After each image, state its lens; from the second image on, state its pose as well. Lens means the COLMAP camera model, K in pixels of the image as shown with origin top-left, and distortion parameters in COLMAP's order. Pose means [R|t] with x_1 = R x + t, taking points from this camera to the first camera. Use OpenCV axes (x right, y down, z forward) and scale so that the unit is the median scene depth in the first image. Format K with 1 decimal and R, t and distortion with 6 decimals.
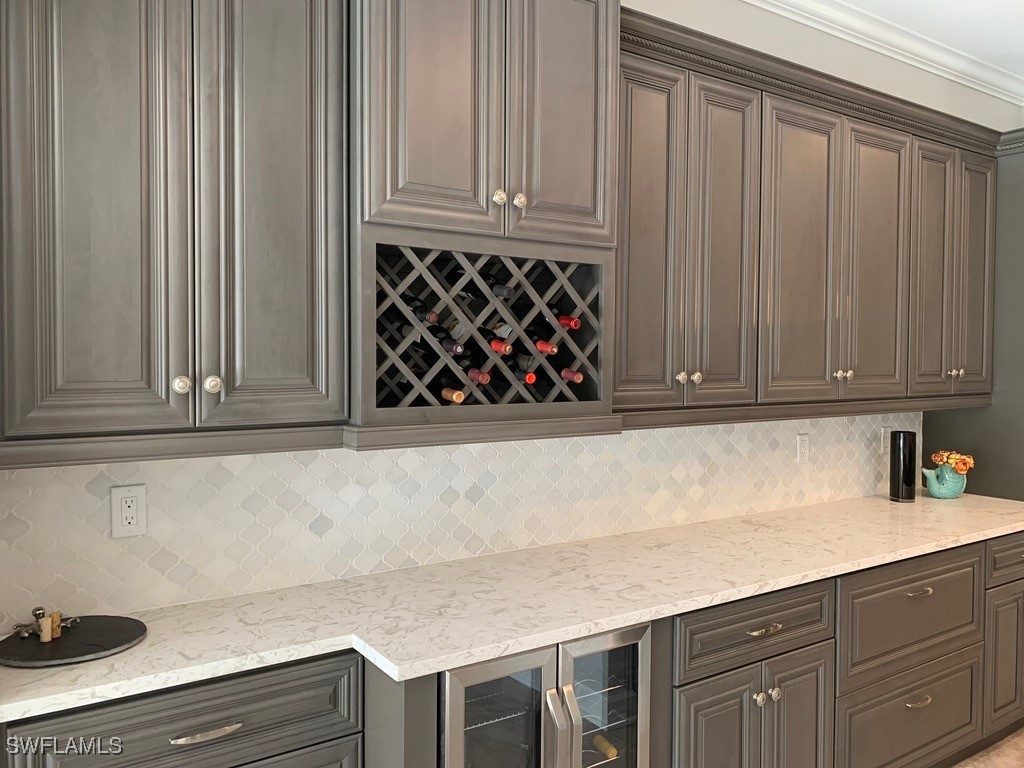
lens RADIAL K [[785.7, 0, 519.3], [0, 785.7, 375.5], [0, 0, 1]] dist [0.054601, -0.070687]
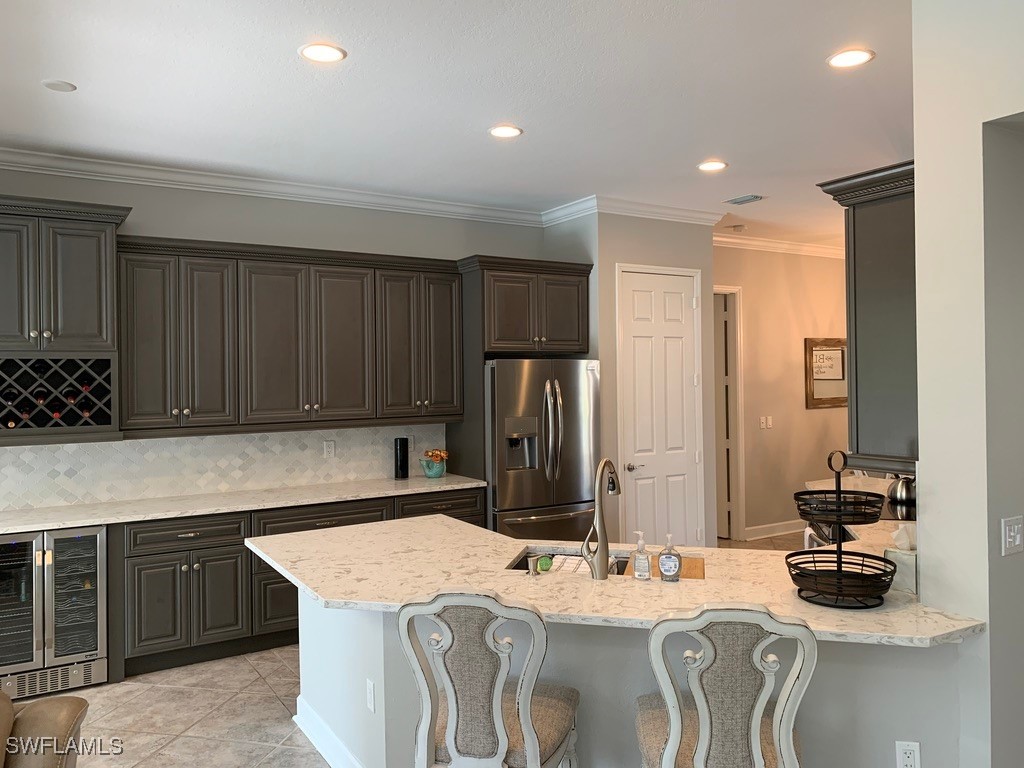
lens RADIAL K [[785.7, 0, 512.8], [0, 785.7, 374.5], [0, 0, 1]] dist [0.054601, -0.070687]
pose [[0.999021, -0.017063, -0.040818, 1.248537], [0.016128, 0.999603, -0.023119, -0.034526], [0.041196, 0.022438, 0.998899, -1.039841]]
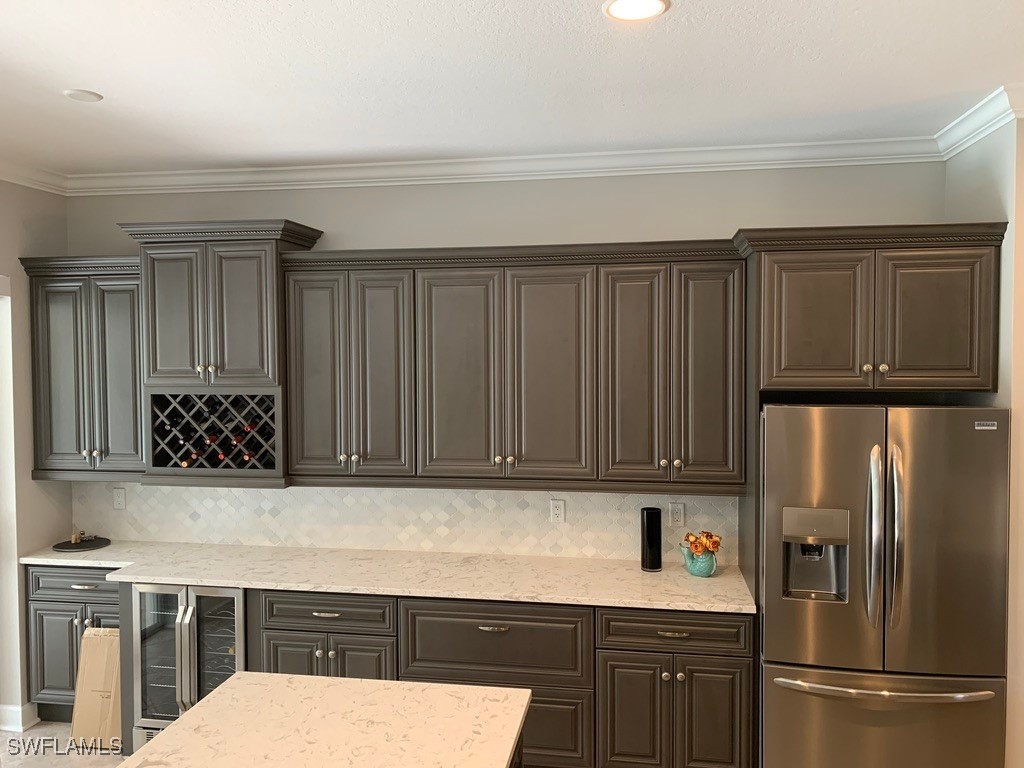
lens RADIAL K [[785.7, 0, 506.6], [0, 785.7, 374.9], [0, 0, 1]] dist [0.054601, -0.070687]
pose [[0.725642, 0.015066, -0.687908, 1.756250], [-0.005329, 0.999853, 0.016277, -0.220775], [0.688052, -0.008146, 0.725616, 0.042716]]
